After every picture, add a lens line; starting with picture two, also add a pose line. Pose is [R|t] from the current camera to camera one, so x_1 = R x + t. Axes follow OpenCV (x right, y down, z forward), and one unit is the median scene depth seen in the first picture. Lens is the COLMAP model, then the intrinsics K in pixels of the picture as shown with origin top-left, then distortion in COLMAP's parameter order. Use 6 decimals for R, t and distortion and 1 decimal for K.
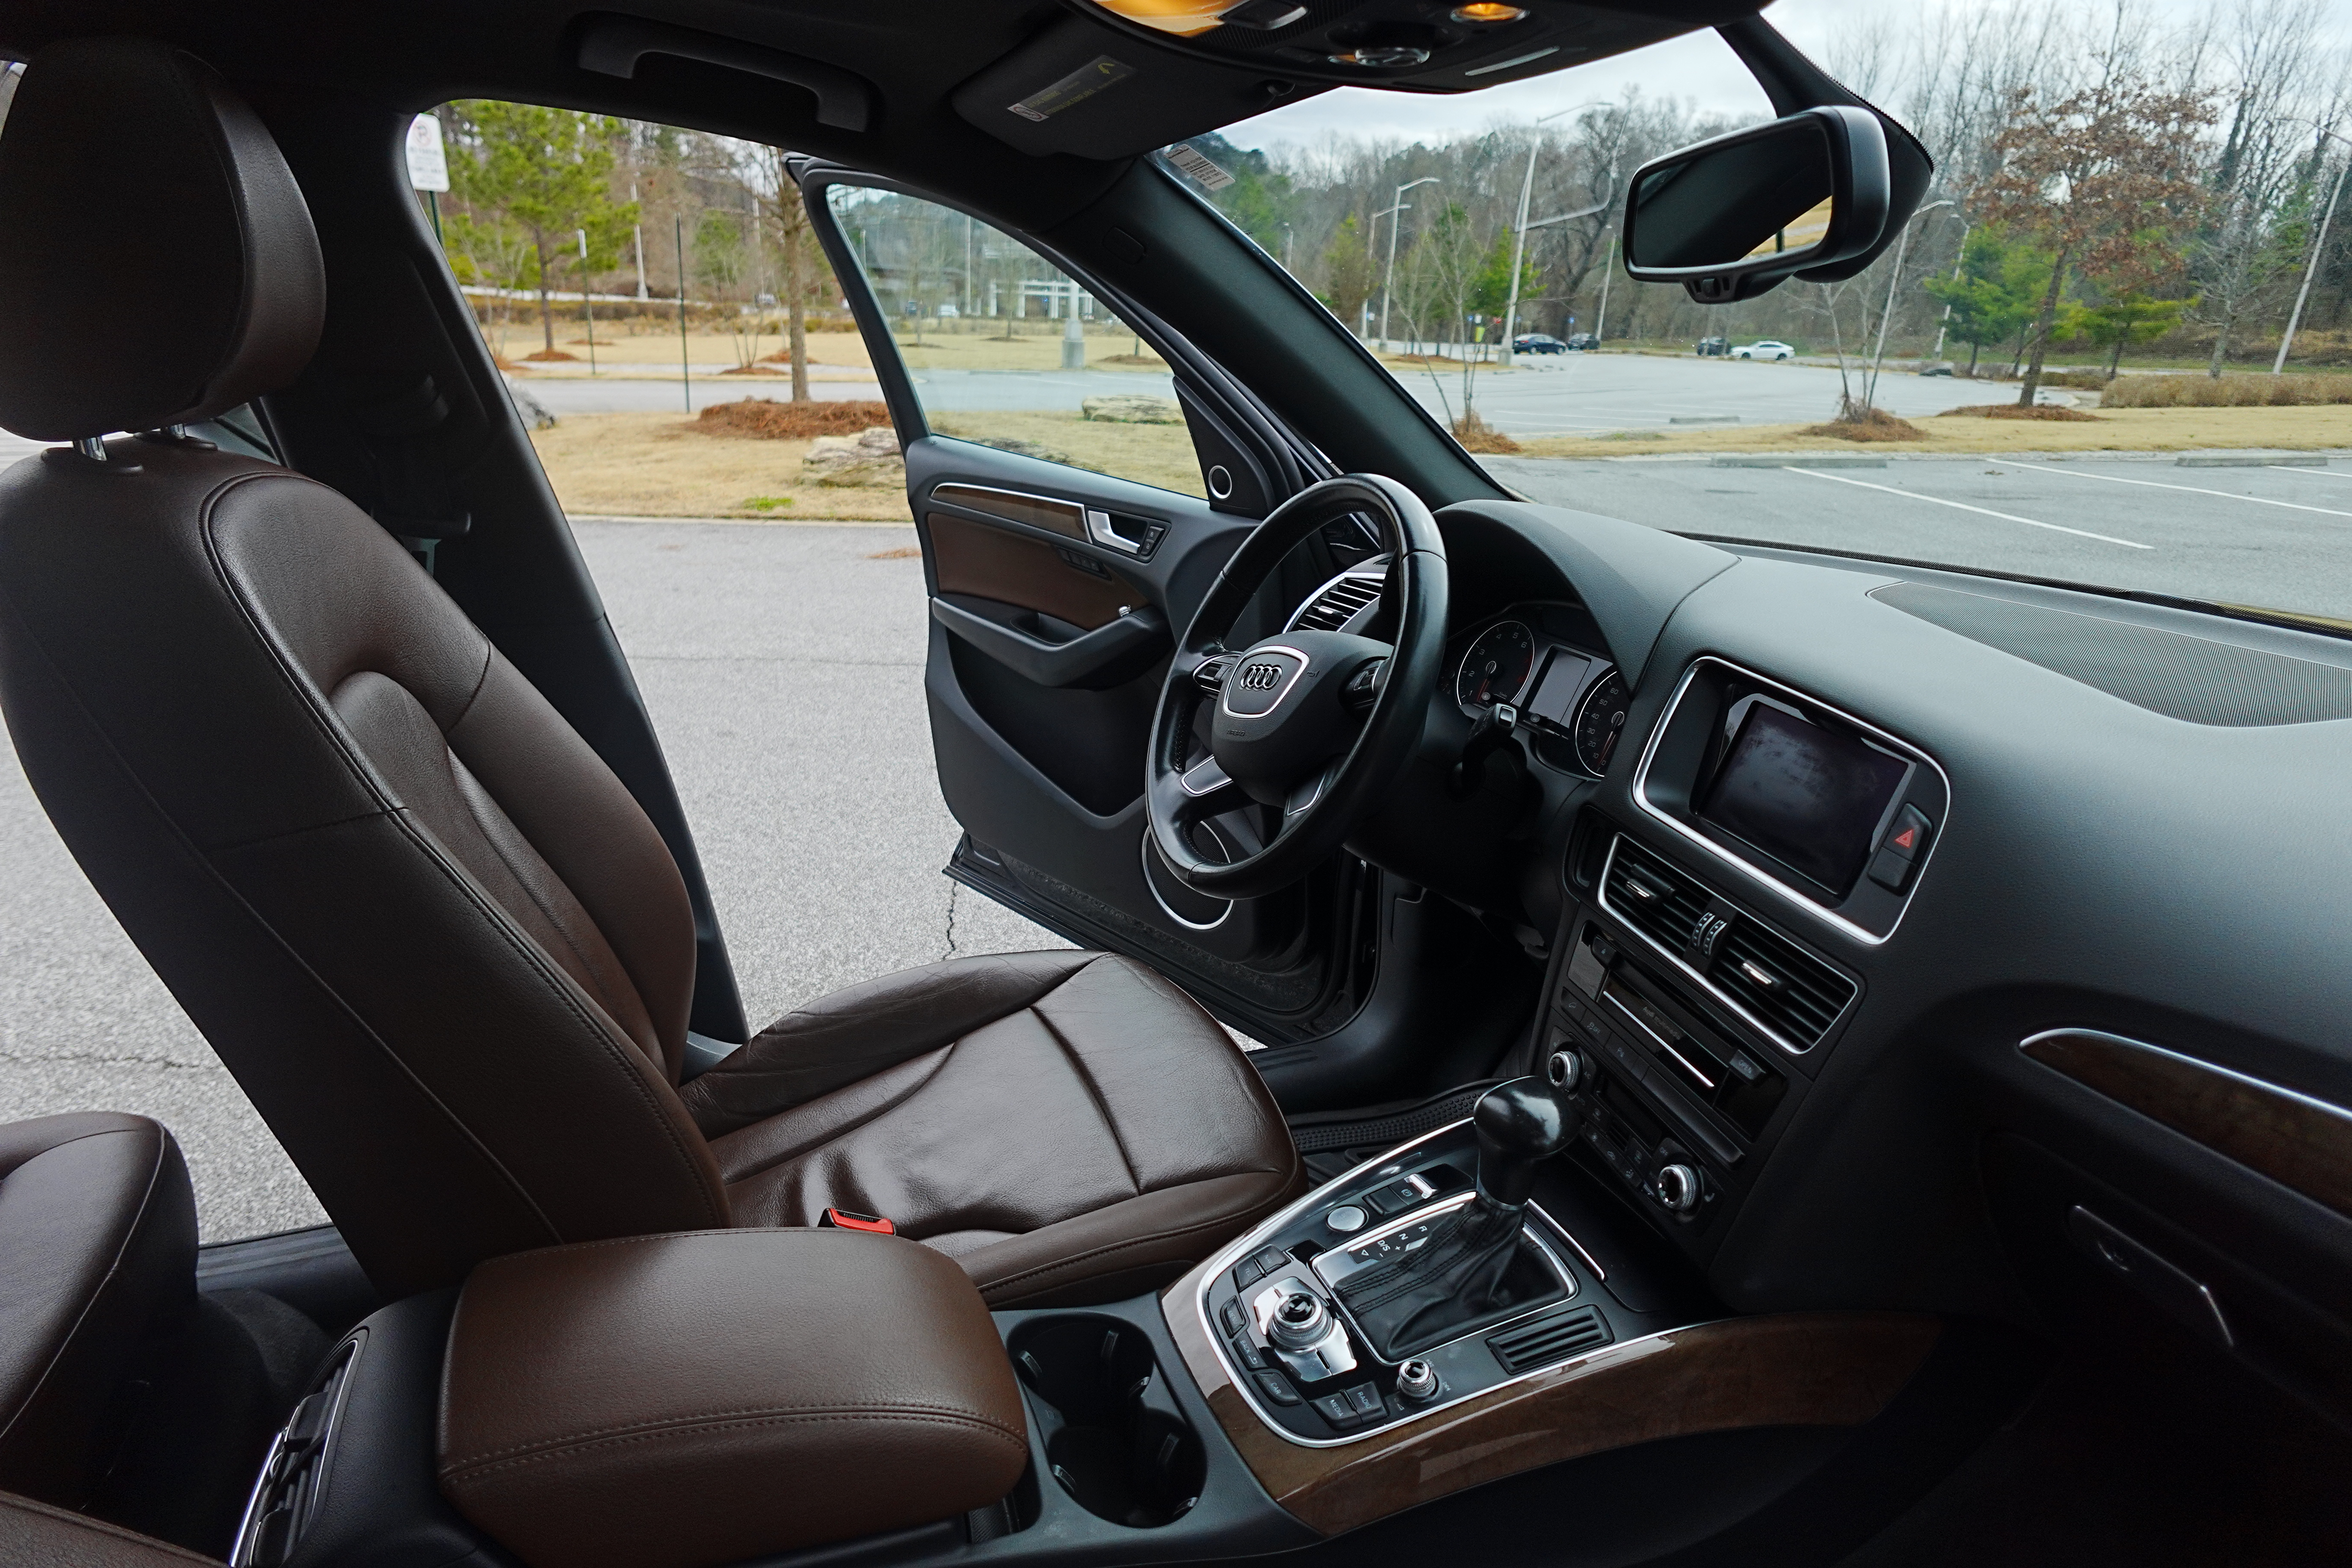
lens RADIAL K [[1283.3, 0, 1176.0], [0, 1283.3, 784.0], [0, 0, 1]] dist [-0.030007, 0.027255]
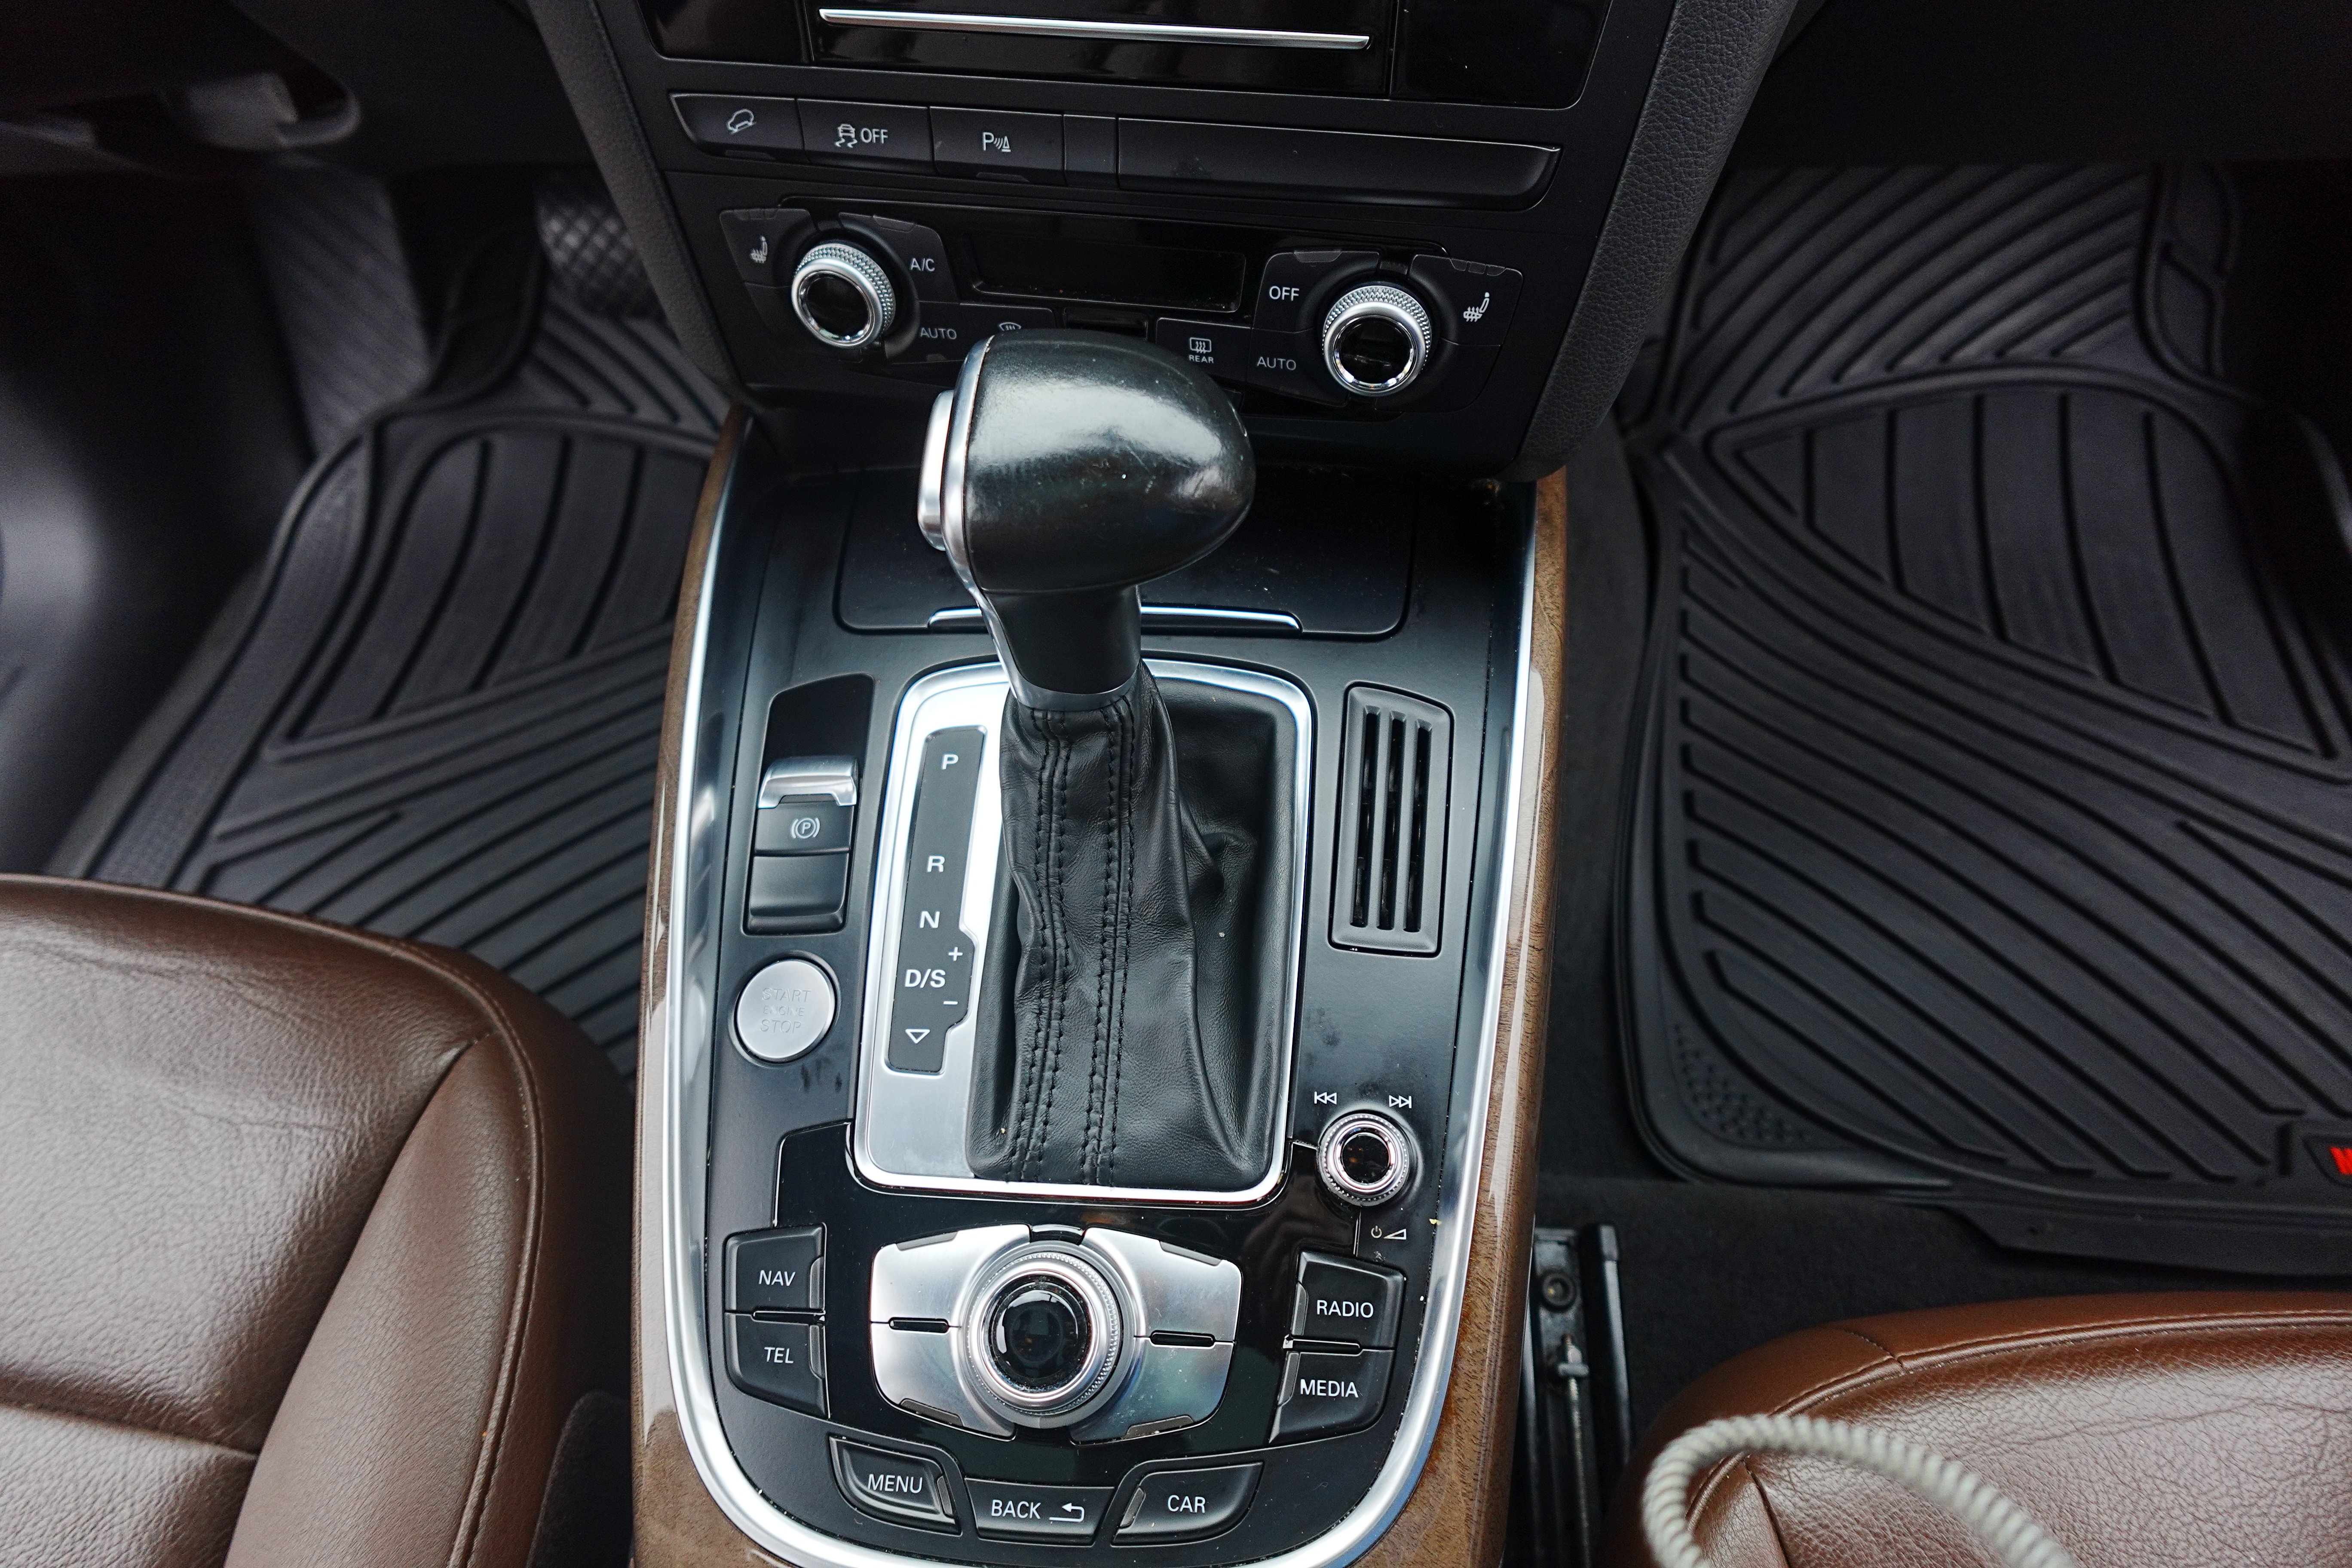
lens RADIAL K [[1283.3, 0, 1176.0], [0, 1283.3, 784.0], [0, 0, 1]] dist [-0.030007, 0.027255]
pose [[0.409636, -0.793861, 0.449426, 0.046778], [0.345985, 0.591048, 0.728667, 0.051614], [-0.844093, -0.142993, 0.516779, 0.516786]]
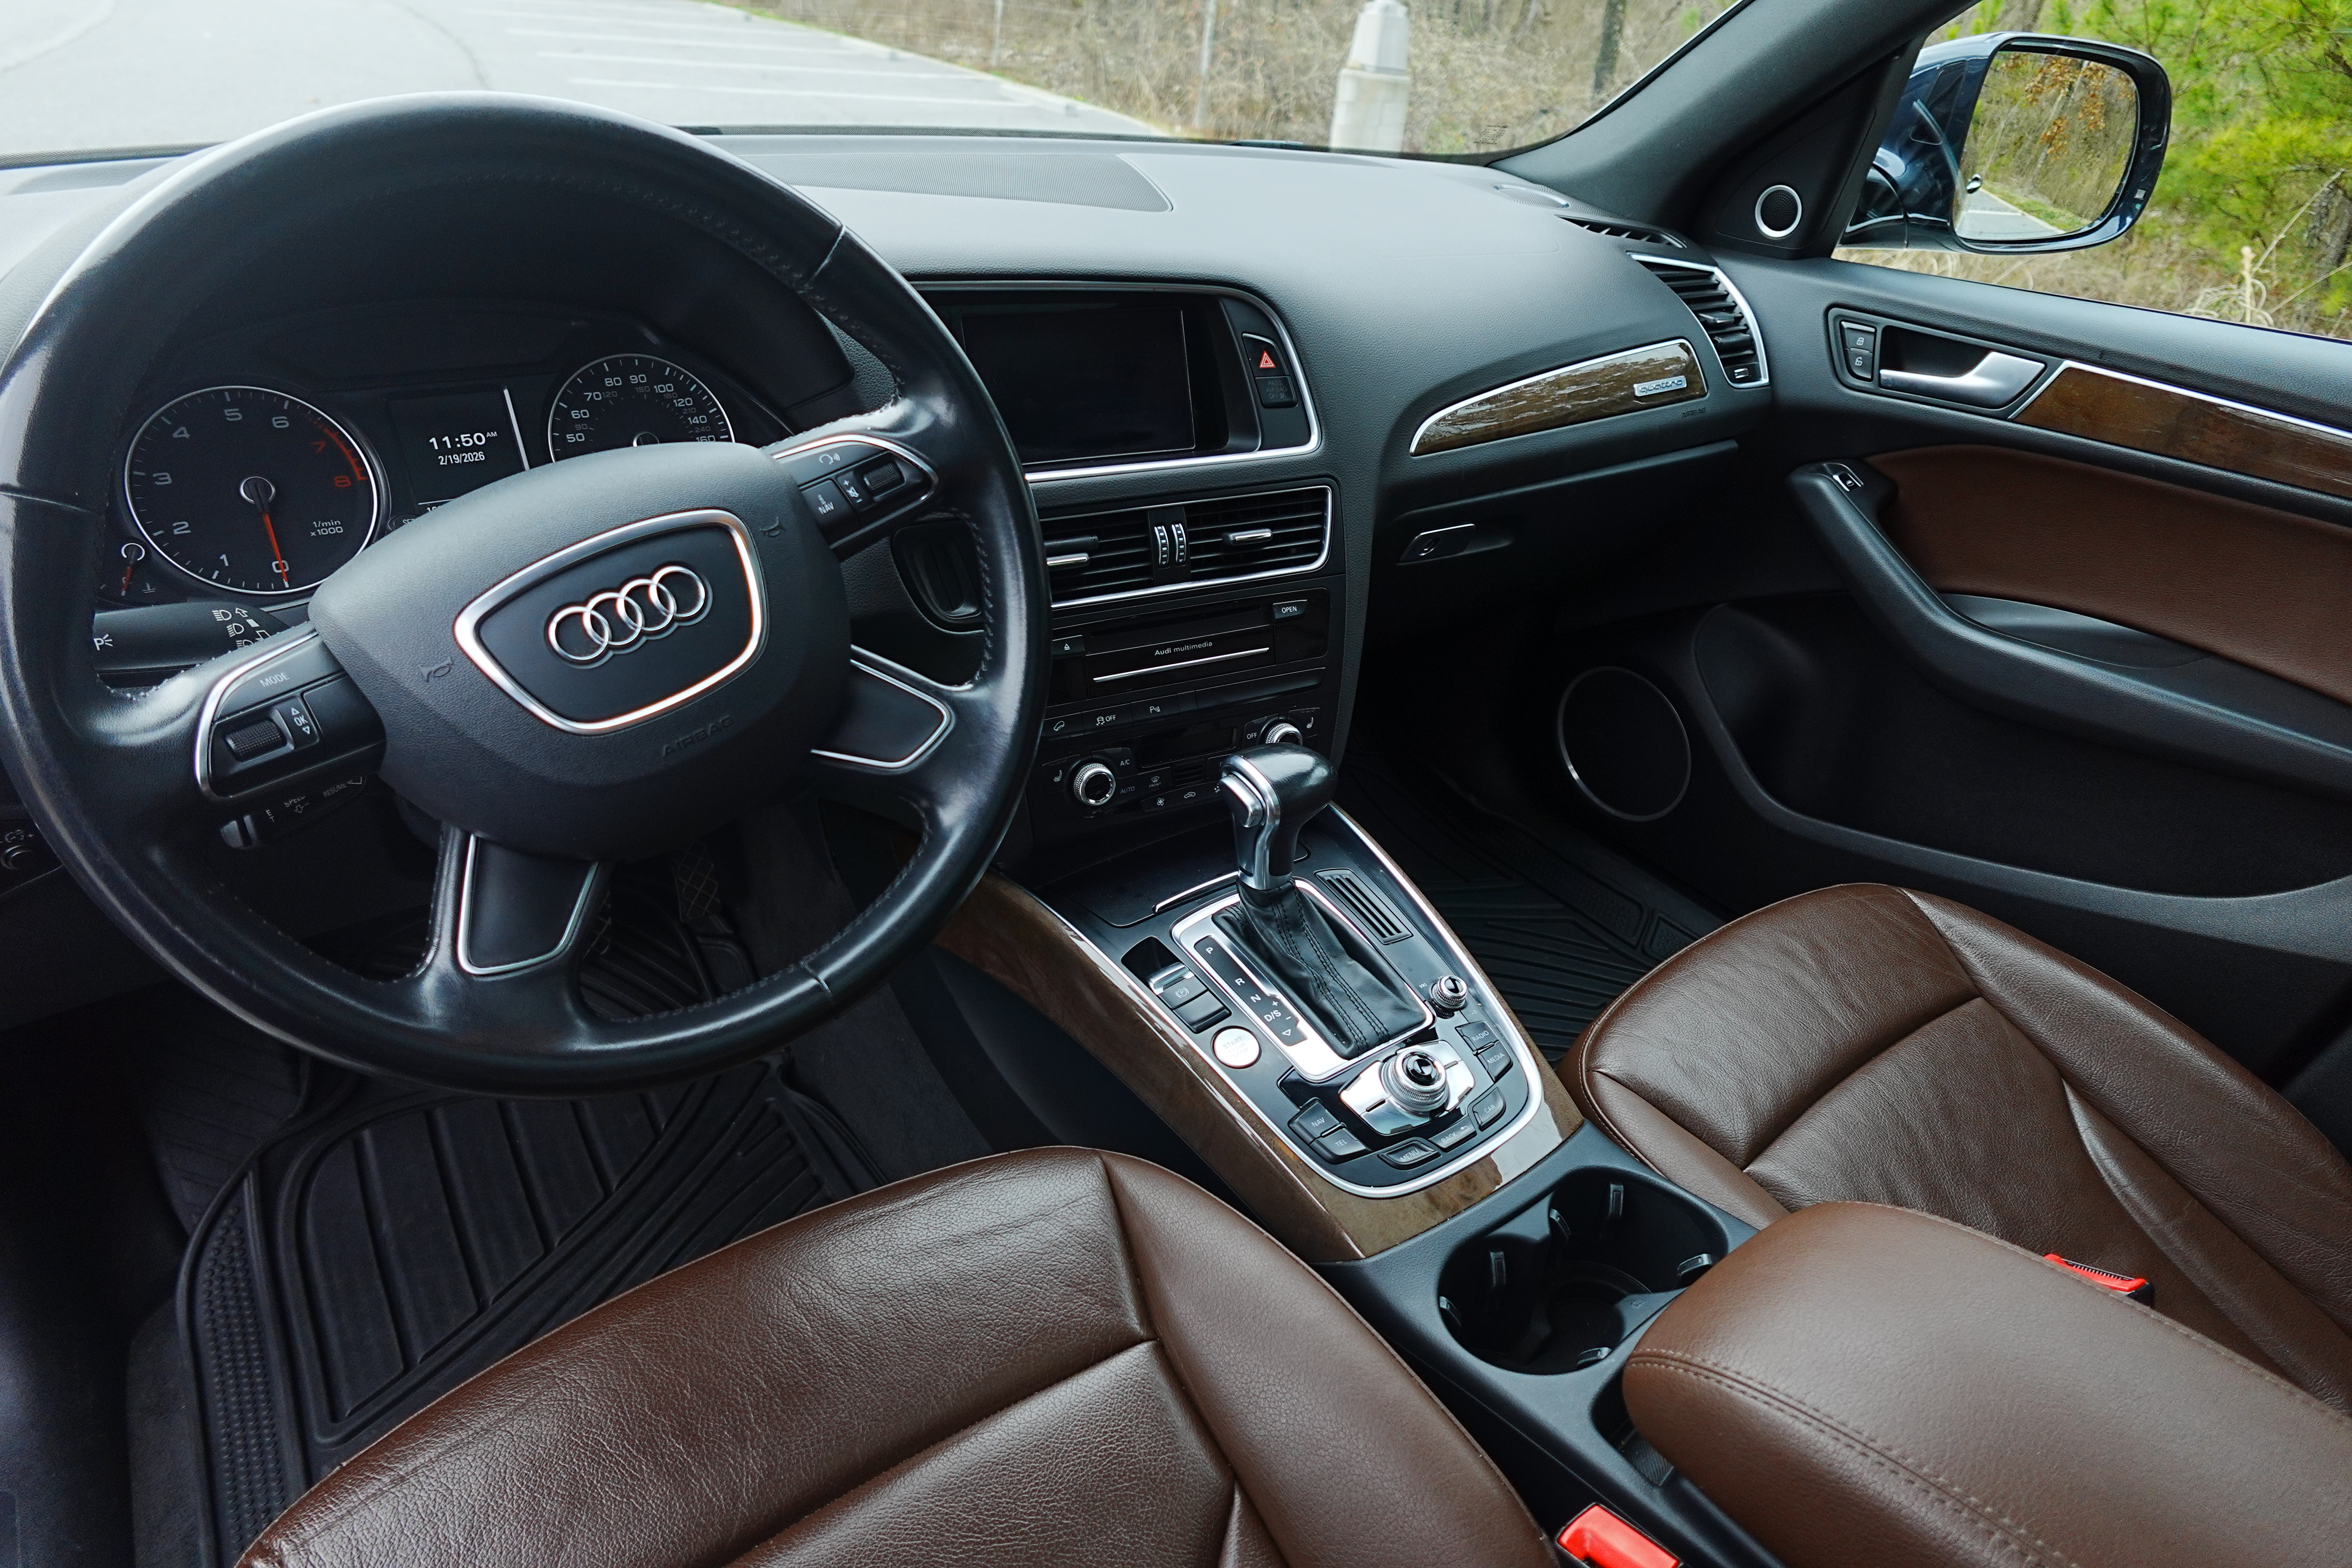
lens RADIAL K [[1283.3, 0, 1176.0], [0, 1283.3, 784.0], [0, 0, 1]] dist [-0.030007, 0.027255]
pose [[-0.254634, -0.535971, 0.804920, -0.310287], [0.244052, 0.769797, 0.589789, -0.208940], [-0.935735, 0.346622, -0.065211, 0.735170]]
